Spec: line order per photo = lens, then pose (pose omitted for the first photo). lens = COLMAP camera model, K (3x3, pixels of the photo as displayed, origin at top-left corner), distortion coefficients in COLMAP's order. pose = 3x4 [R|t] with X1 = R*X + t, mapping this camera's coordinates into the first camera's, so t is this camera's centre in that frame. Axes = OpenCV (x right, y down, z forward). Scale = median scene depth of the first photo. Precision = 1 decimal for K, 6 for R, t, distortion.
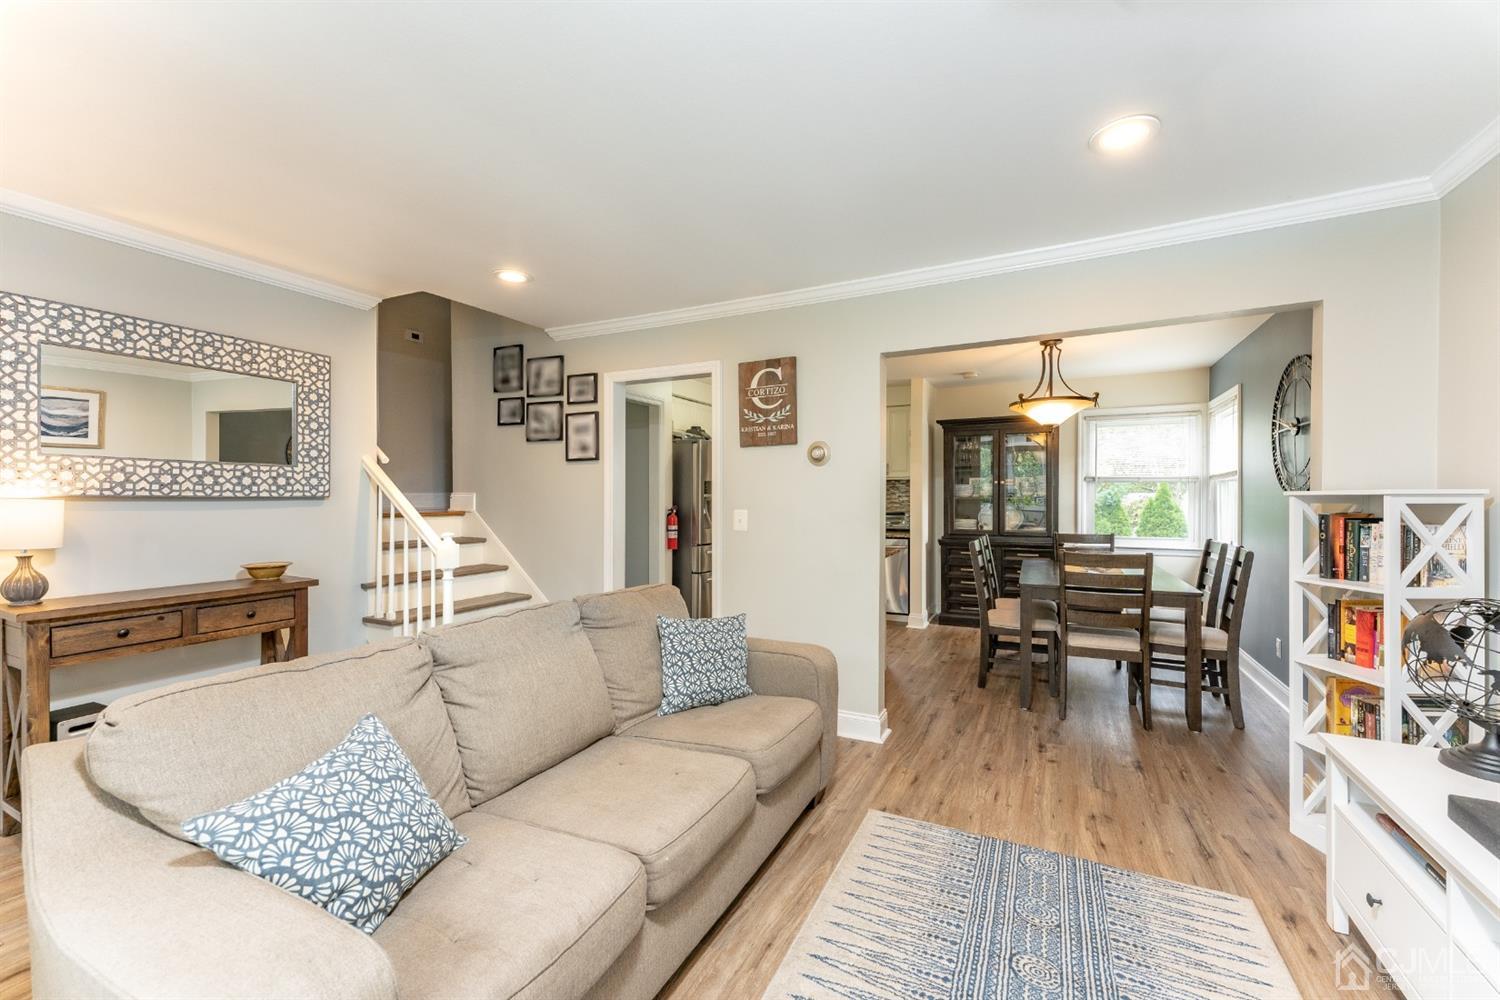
lens RADIAL K [[601.5, 0, 743.2], [0, 601.5, 500.9], [0, 0, 1]] dist [0.005788, -0.000966]
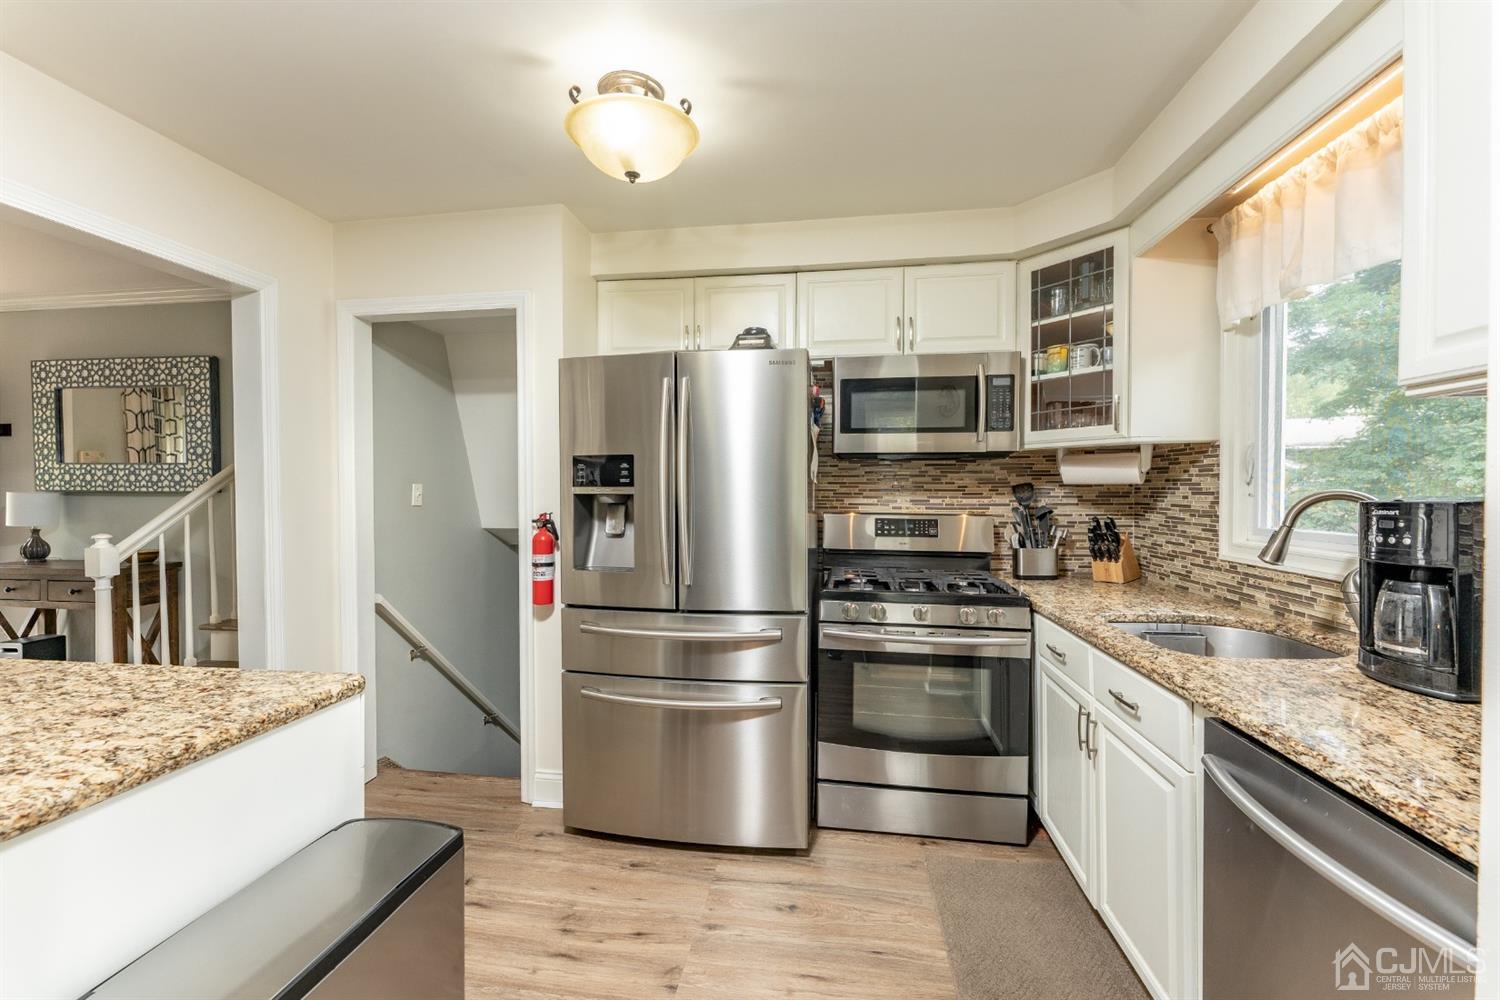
lens RADIAL K [[601.5, 0, 740.7], [0, 601.5, 501.5], [0, 0, 1]] dist [0.005788, -0.000966]
pose [[0.314455, 0.015044, -0.949153, 0.594510], [-0.008492, 0.999879, 0.013035, -0.011970], [0.949234, 0.003961, 0.314544, 1.580807]]
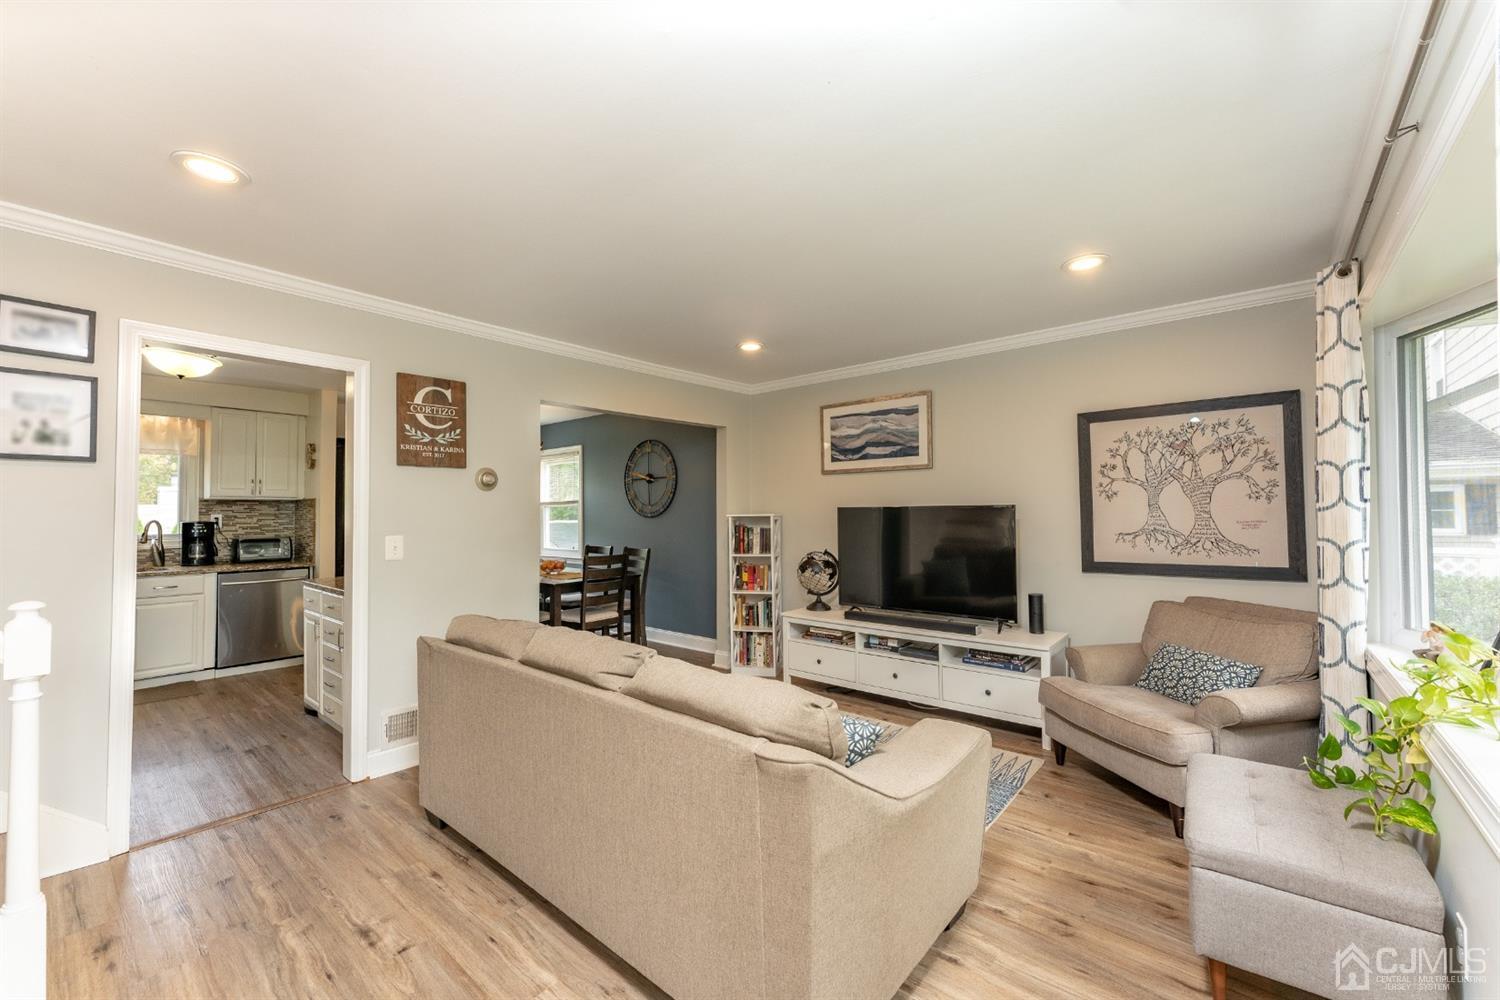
lens RADIAL K [[601.5, 0, 739.1], [0, 601.5, 498.9], [0, 0, 1]] dist [0.005788, -0.000966]
pose [[0.240403, 0.023034, 0.970400, -0.826200], [0.014259, 0.999527, -0.027258, -0.009055], [-0.970569, 0.020390, 0.239960, 0.325066]]
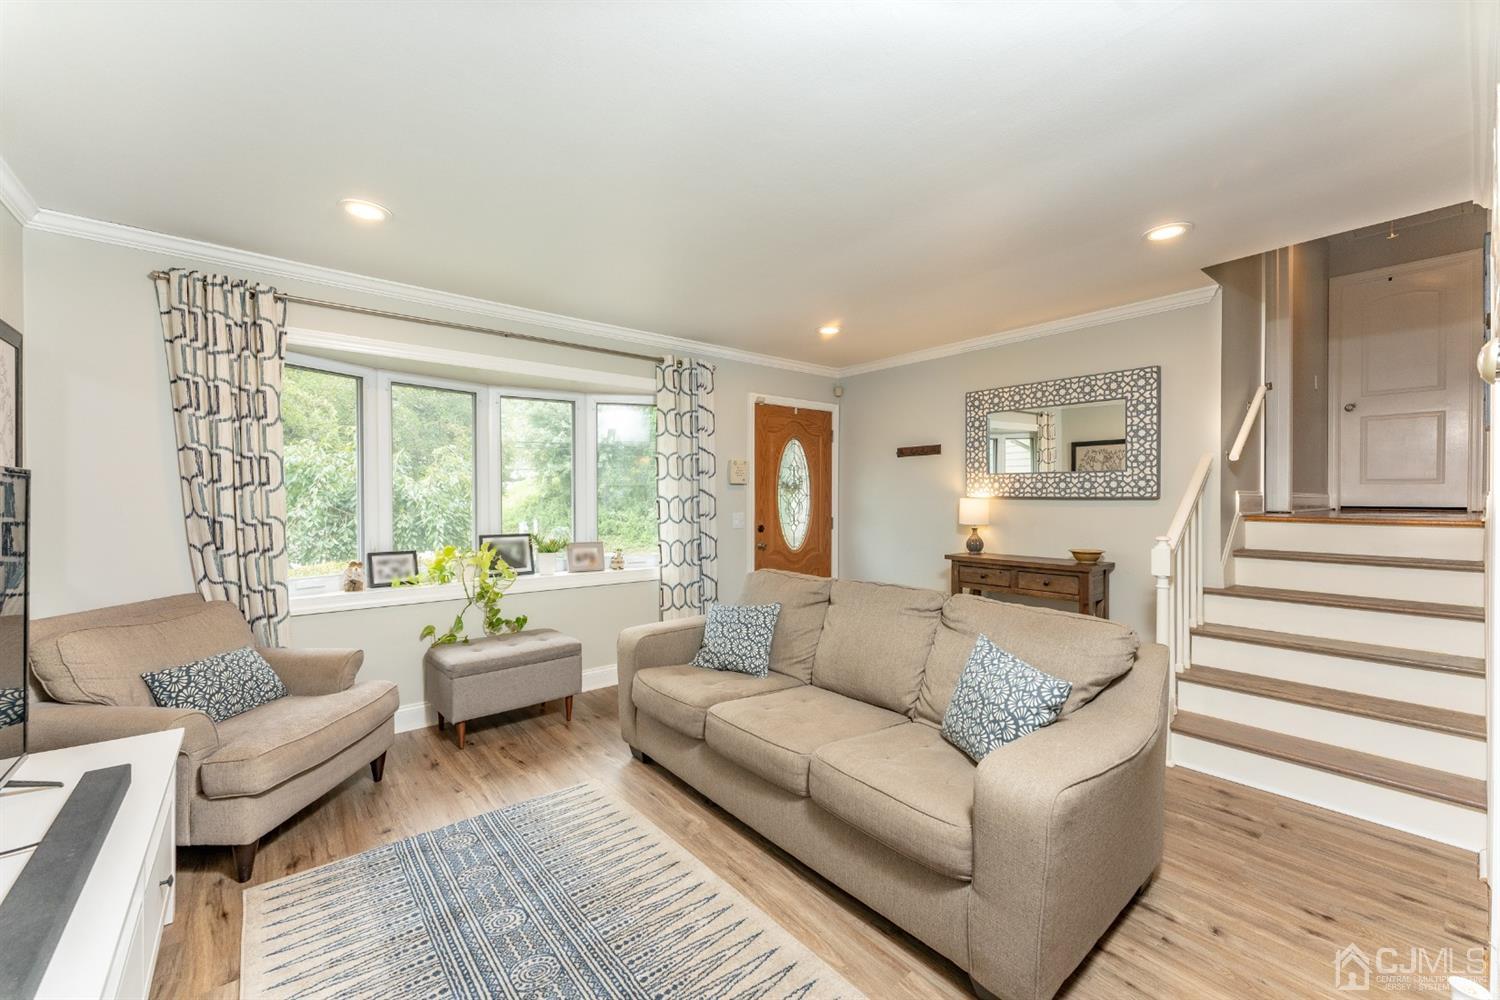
lens RADIAL K [[601.5, 0, 754.0], [0, 601.5, 503.7], [0, 0, 1]] dist [0.005788, -0.000966]
pose [[-0.395739, 0.009808, -0.918311, 0.594323], [-0.006576, 0.999887, 0.013514, -0.005262], [0.918339, 0.011387, -0.395630, 0.792274]]
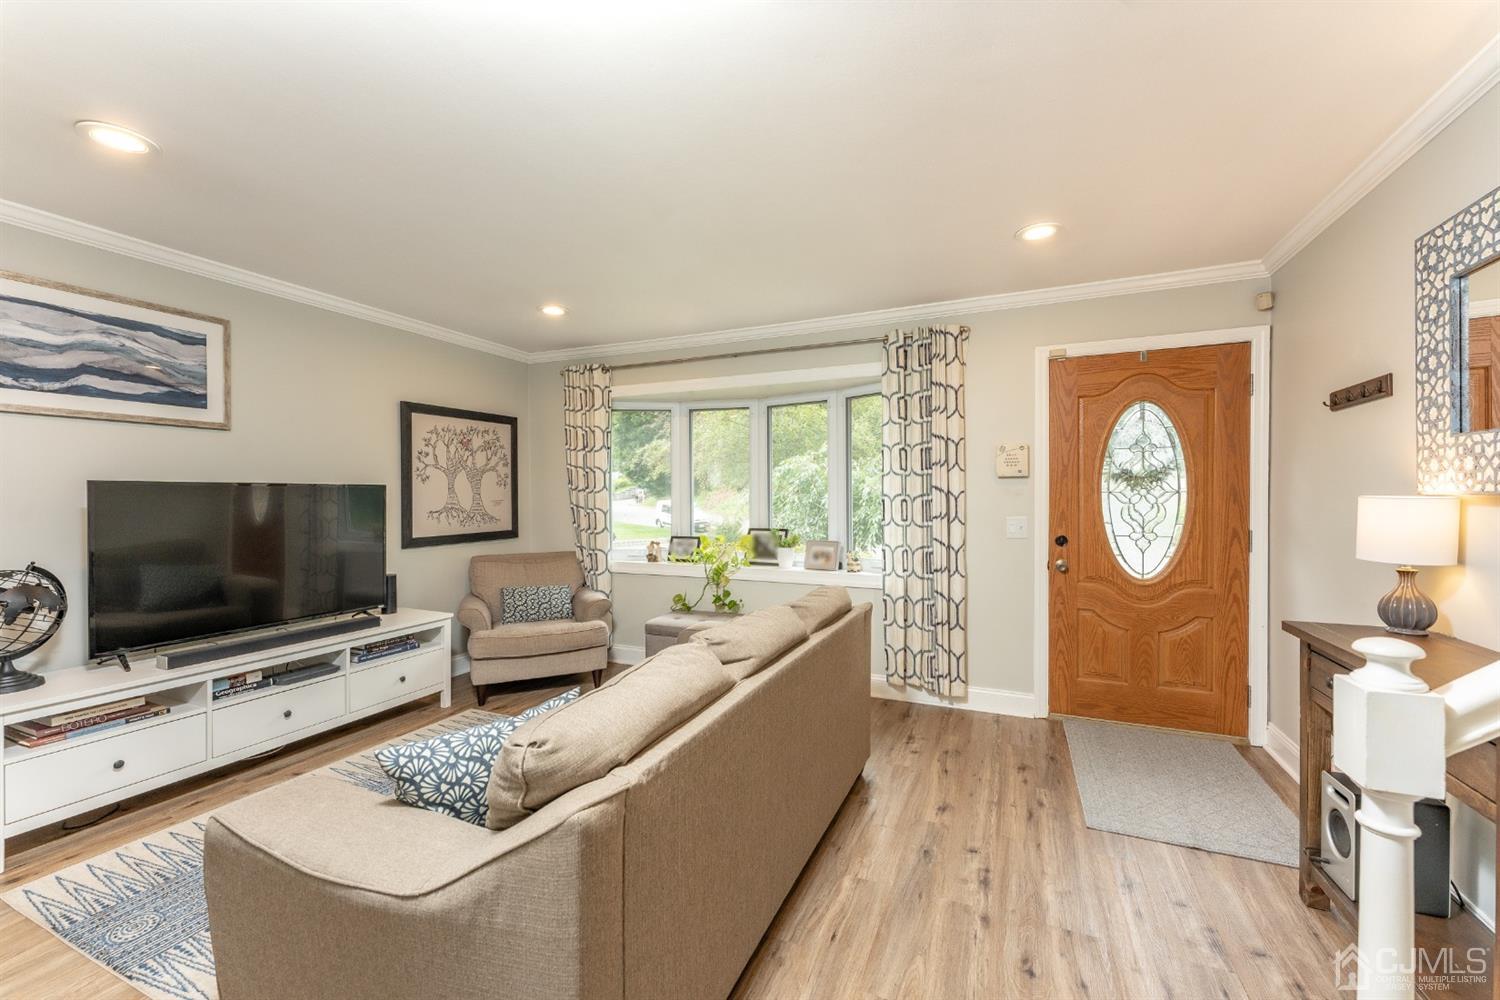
lens RADIAL K [[601.5, 0, 763.2], [0, 601.5, 493.9], [0, 0, 1]] dist [0.005788, -0.000966]
pose [[-0.997641, 0.002254, -0.068611, -0.225001], [0.001885, 0.999983, 0.005442, -0.009641], [0.068622, 0.005300, -0.997629, 1.220517]]
